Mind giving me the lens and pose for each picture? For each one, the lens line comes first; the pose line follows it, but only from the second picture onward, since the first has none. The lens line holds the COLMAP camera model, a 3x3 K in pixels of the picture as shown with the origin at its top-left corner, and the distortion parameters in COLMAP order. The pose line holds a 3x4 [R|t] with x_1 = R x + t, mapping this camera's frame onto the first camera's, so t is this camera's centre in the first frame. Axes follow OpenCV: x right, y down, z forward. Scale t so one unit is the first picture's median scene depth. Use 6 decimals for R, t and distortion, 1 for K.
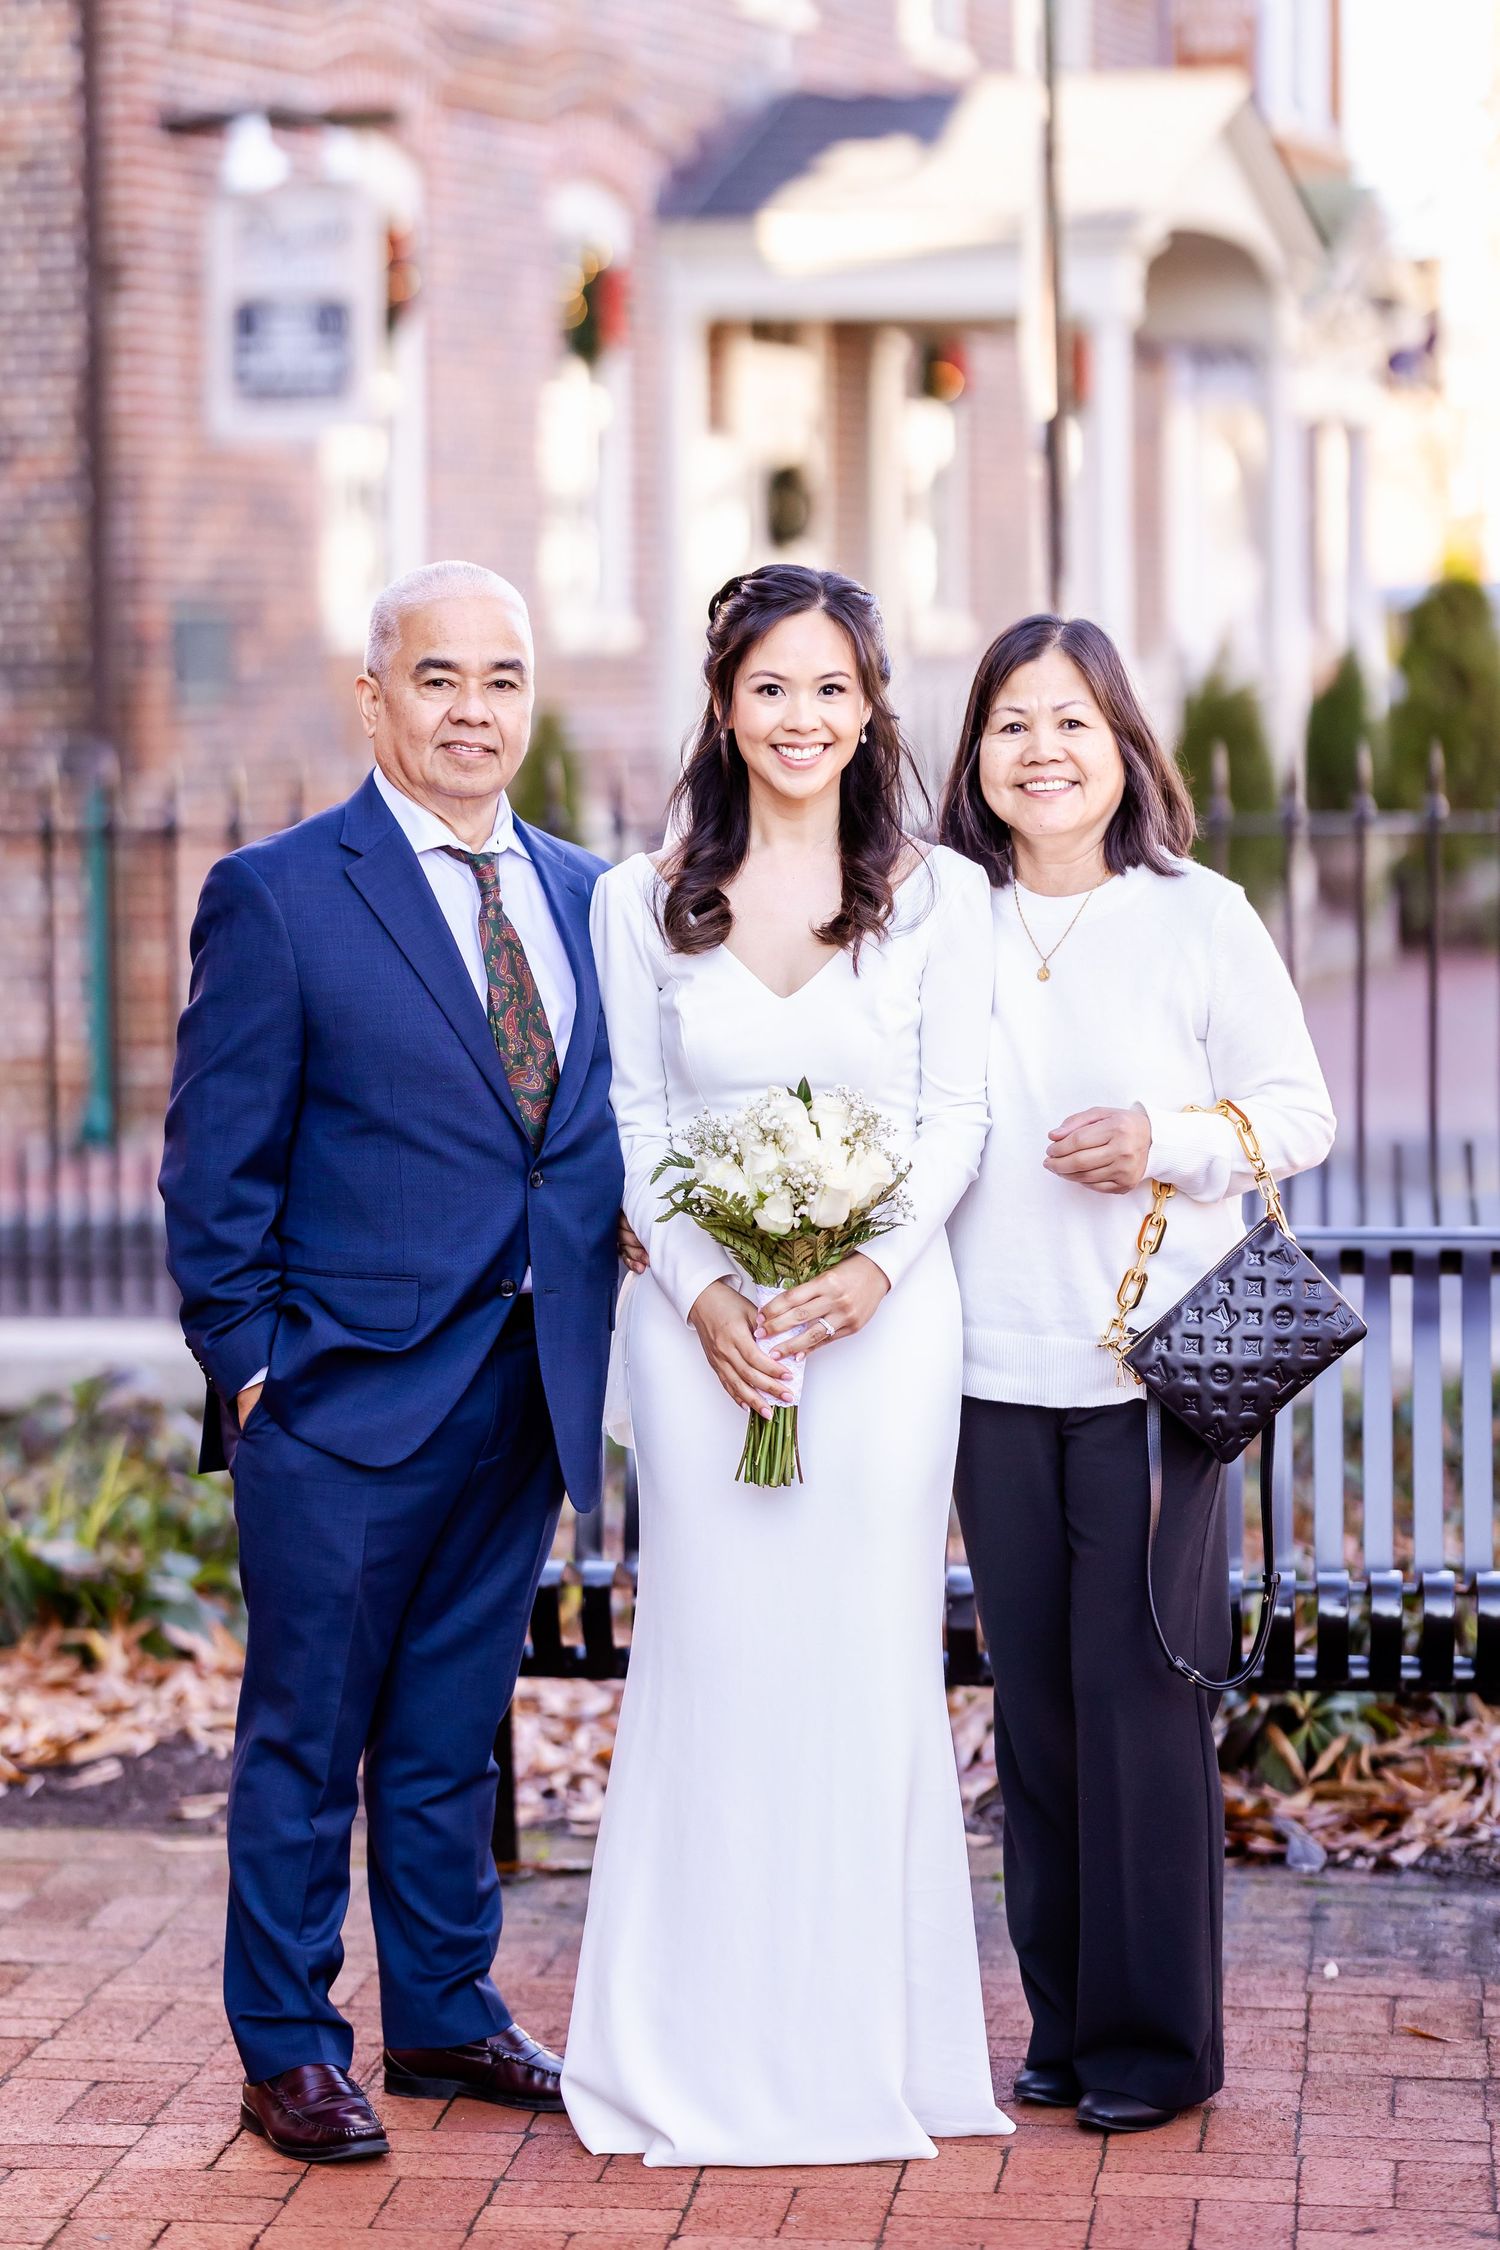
lens RADIAL K [[6198.3, 0, 750.0], [0, 6198.3, 1125.0], [0, 0, 1]] dist [0.065998, -0.302201]
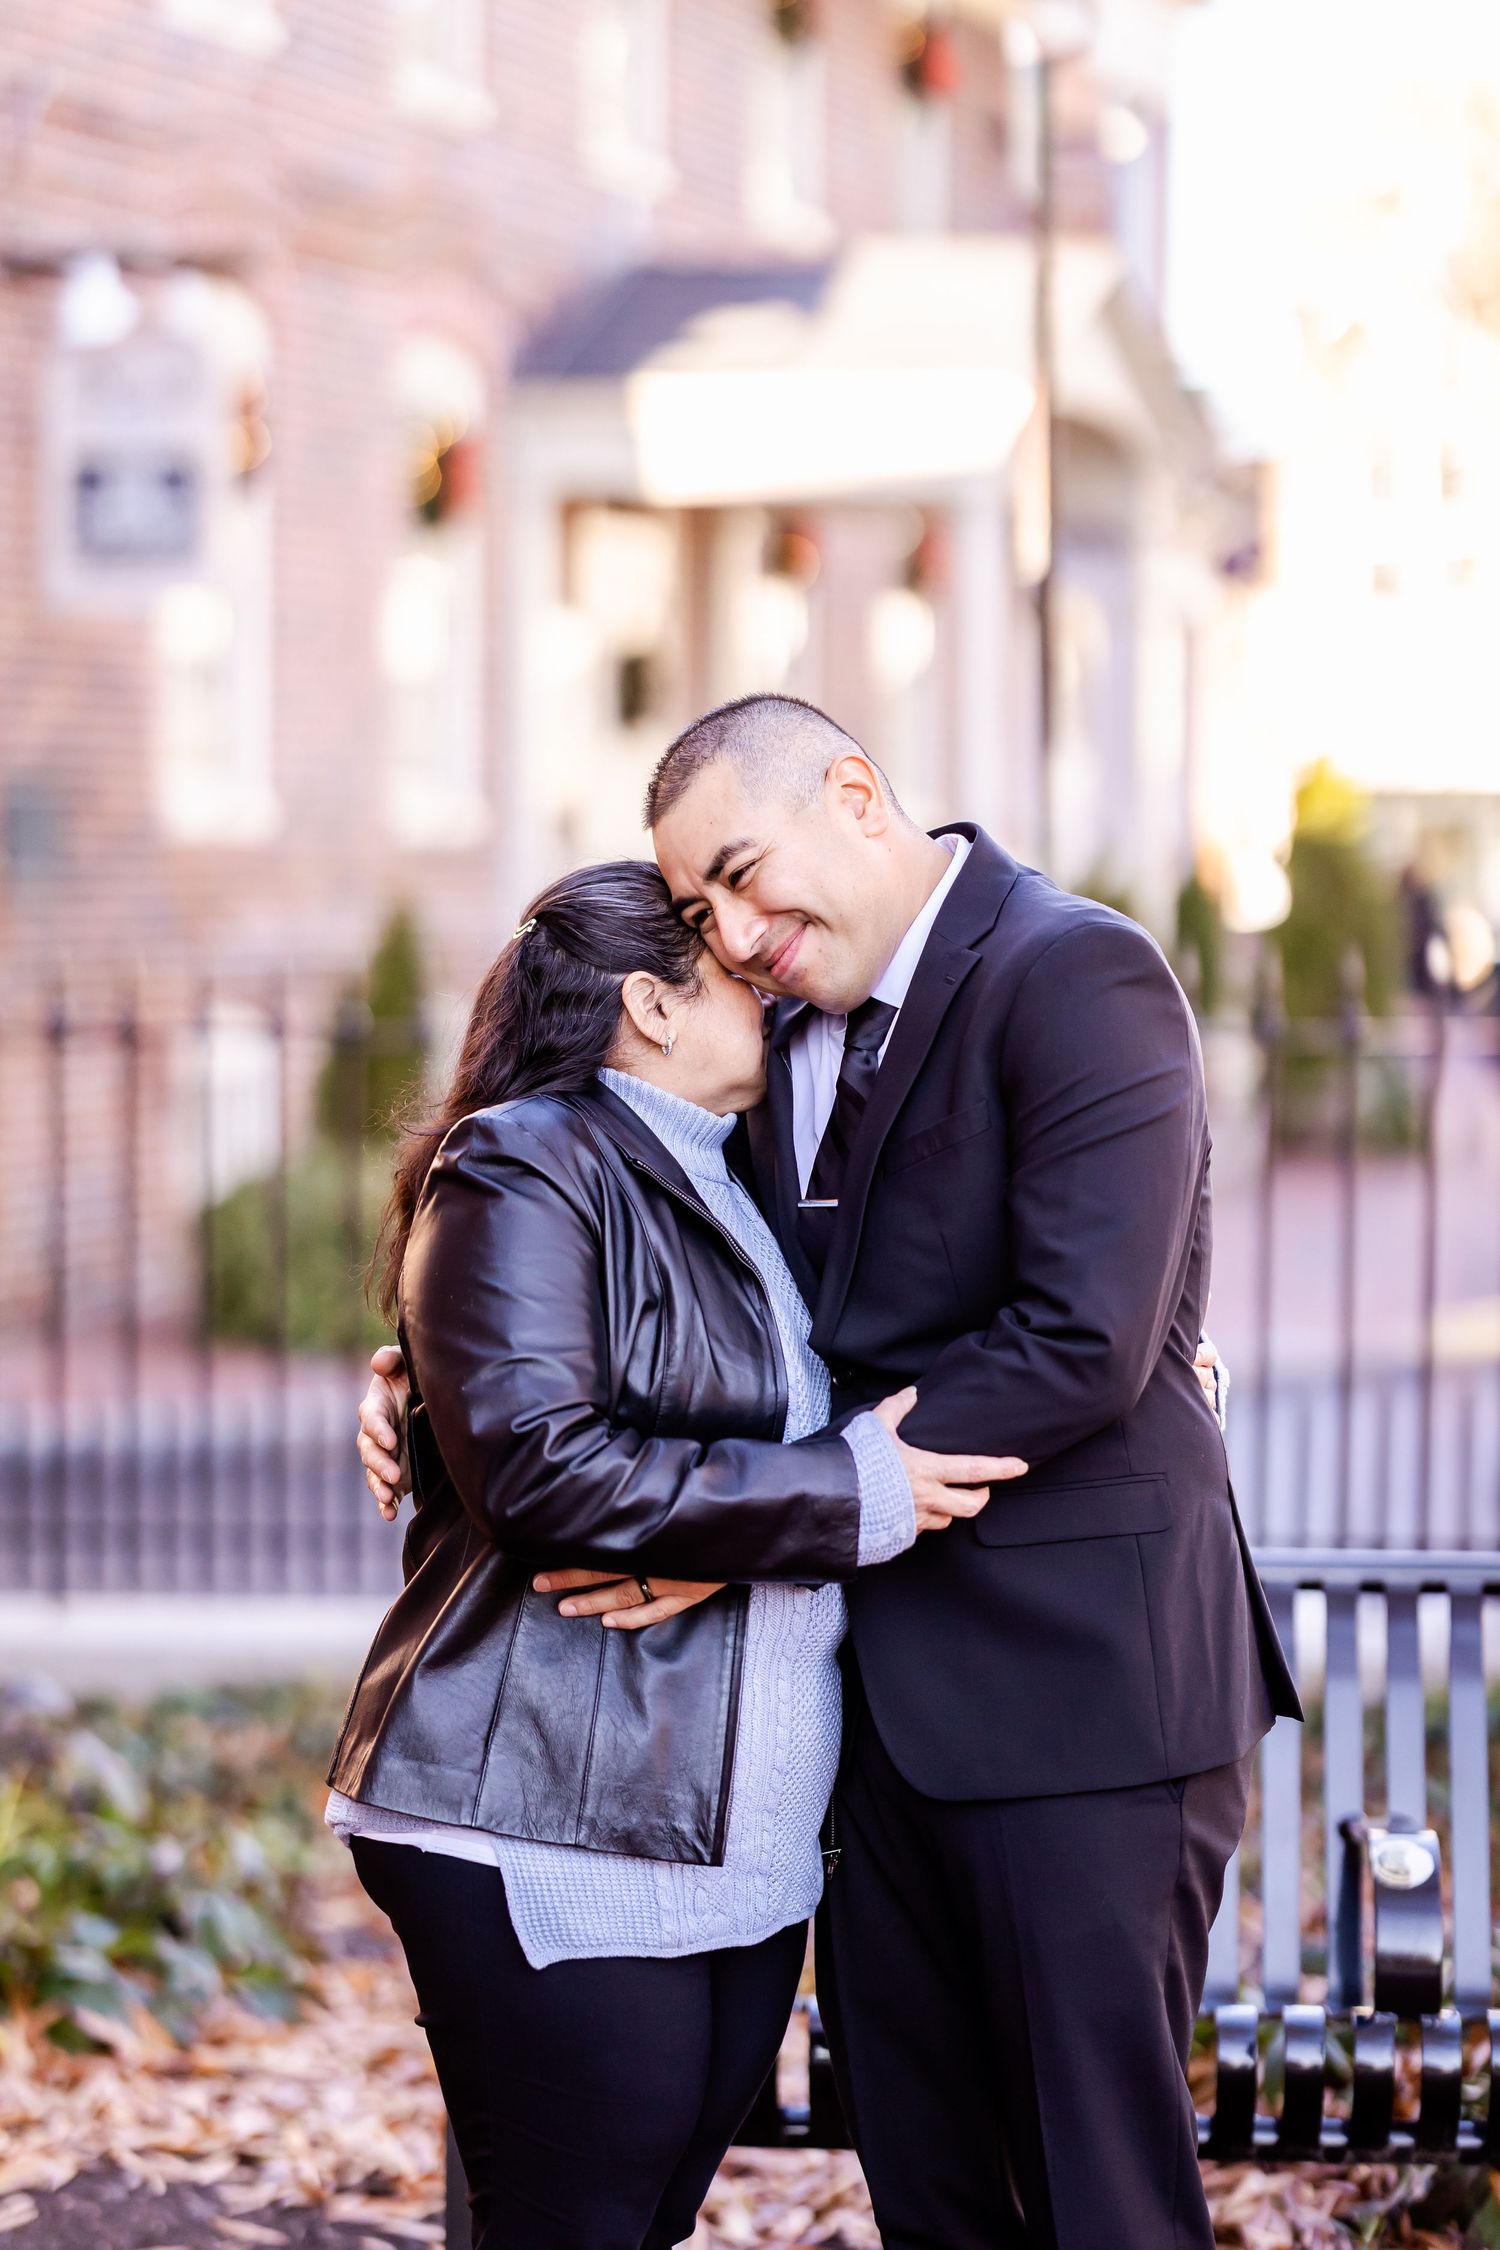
lens RADIAL K [[5753.3, 0, 750.0], [0, 5753.3, 1125.0], [0, 0, 1]] dist [0.085739, -0.430762]
pose [[0.998520, 0.011354, 0.053179, -0.051843], [-0.009827, 0.999534, -0.028900, -0.015876], [-0.053482, 0.028334, 0.998167, 0.255897]]
